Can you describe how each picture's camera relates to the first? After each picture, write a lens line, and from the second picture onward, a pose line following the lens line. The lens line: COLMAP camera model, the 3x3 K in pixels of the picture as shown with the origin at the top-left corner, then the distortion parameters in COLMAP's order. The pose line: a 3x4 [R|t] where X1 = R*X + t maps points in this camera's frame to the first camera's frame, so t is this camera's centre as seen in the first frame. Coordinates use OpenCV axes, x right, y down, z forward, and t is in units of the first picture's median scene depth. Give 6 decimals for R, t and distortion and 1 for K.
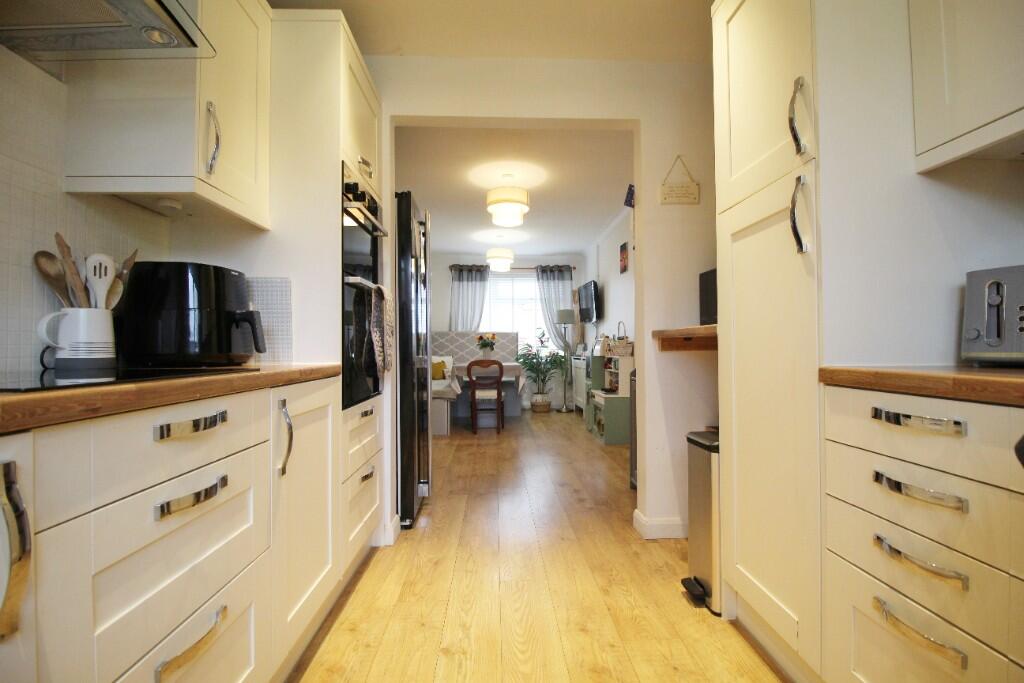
lens RADIAL K [[473.9, 0, 512.0], [0, 473.9, 341.5], [0, 0, 1]] dist [0.000772, -0.000312]
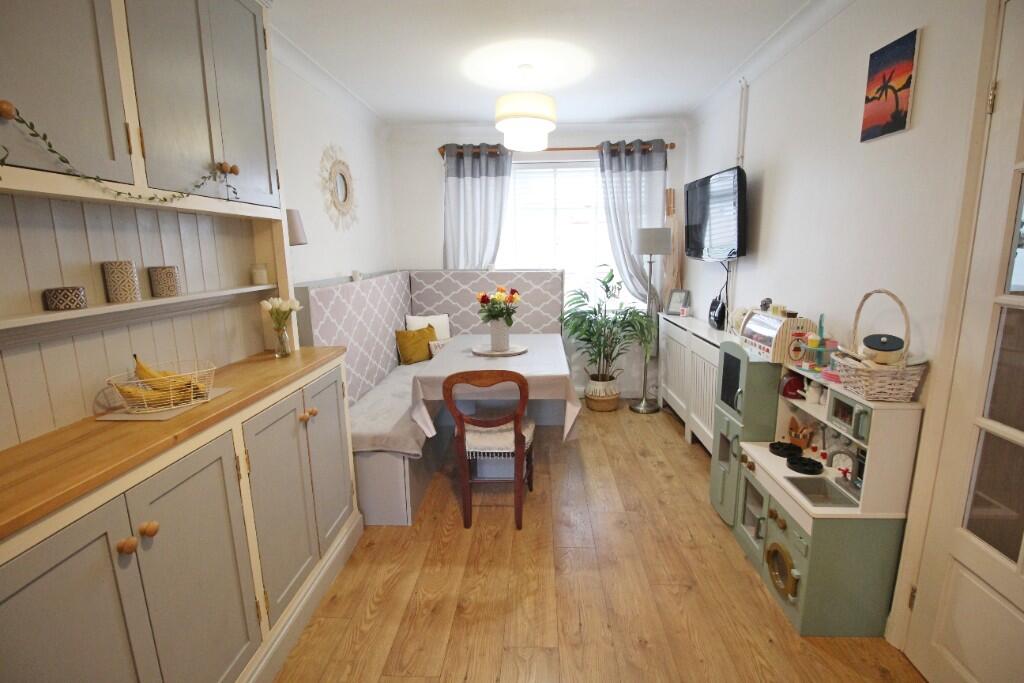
lens RADIAL K [[473.9, 0, 512.0], [0, 473.9, 341.5], [0, 0, 1]] dist [0.000772, -0.000312]
pose [[0.995651, 0.009459, -0.092681, 0.004395], [0.009592, 0.979137, 0.202974, -0.051758], [0.092668, -0.202980, 0.974788, 0.439362]]
